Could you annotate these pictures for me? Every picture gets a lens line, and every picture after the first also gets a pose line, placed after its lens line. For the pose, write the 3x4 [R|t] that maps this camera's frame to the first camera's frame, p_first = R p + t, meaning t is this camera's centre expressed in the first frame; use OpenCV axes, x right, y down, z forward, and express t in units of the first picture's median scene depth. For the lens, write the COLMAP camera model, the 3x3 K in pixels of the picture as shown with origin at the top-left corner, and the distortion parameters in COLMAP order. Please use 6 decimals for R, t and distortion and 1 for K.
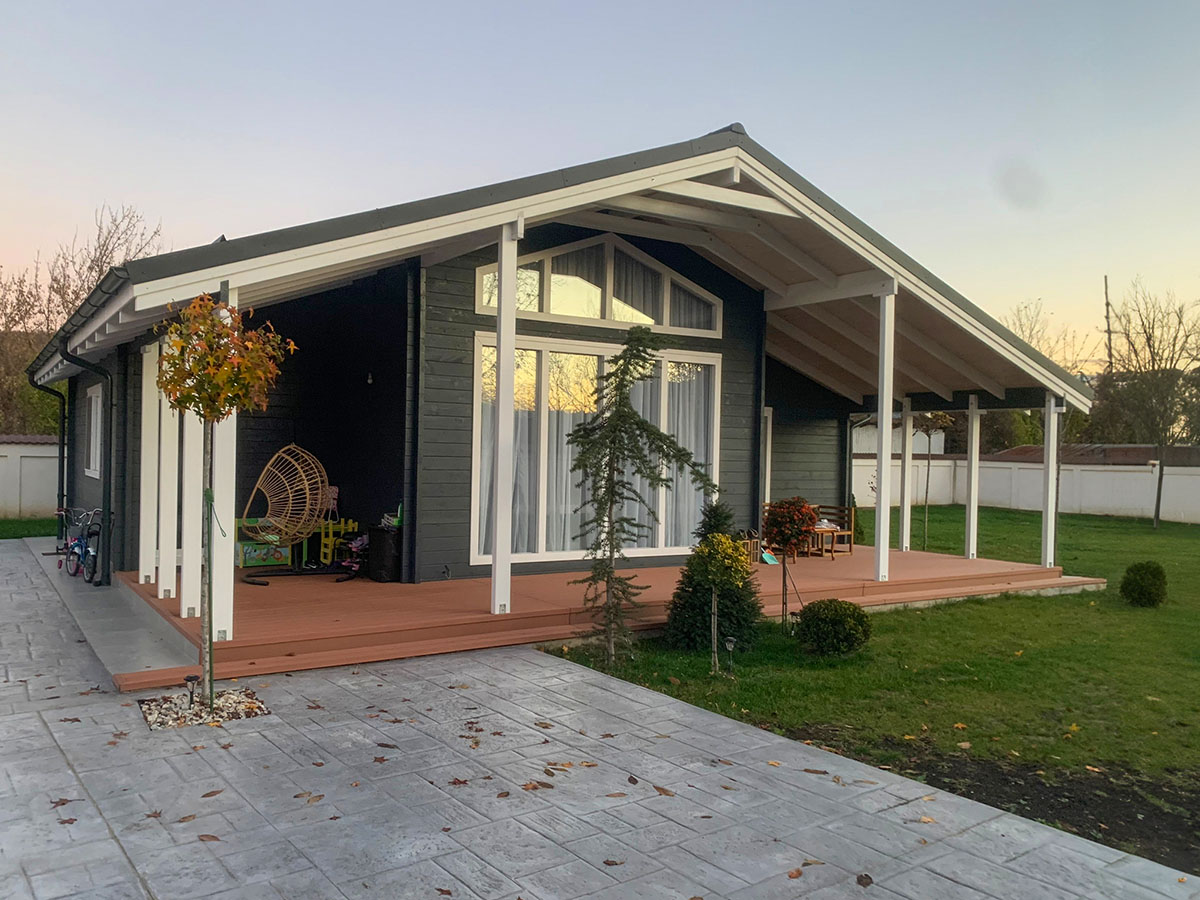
lens RADIAL K [[1127.4, 0, 604.8], [0, 1127.4, 460.2], [0, 0, 1]] dist [0.001162, 0.000000]
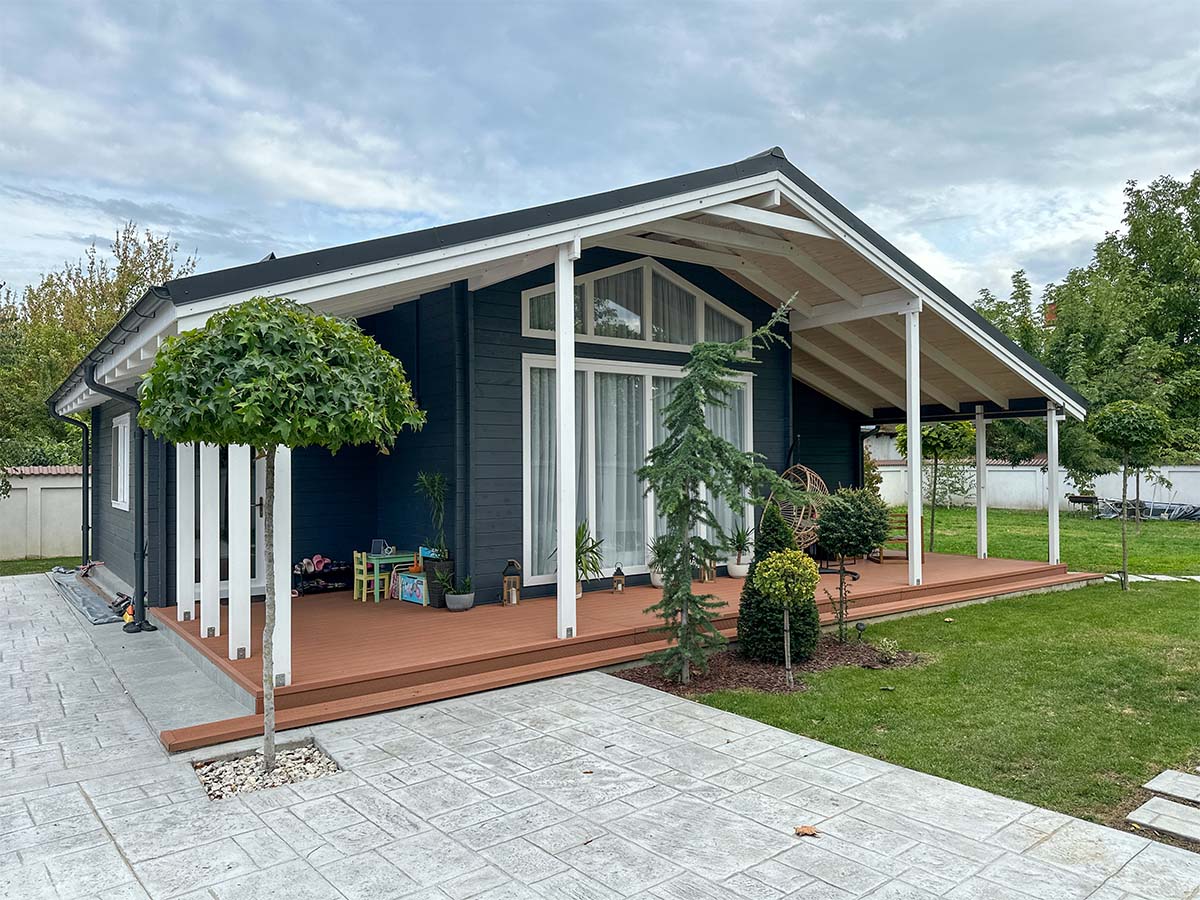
lens RADIAL K [[876.6, 0, 598.9], [0, 876.6, 448.8], [0, 0, 1]] dist [0.019158, -0.033816]
pose [[0.994581, -0.026018, 0.100652, -0.129781], [0.027382, 0.999551, -0.012198, -0.018300], [-0.100289, 0.014888, 0.994847, 0.220129]]
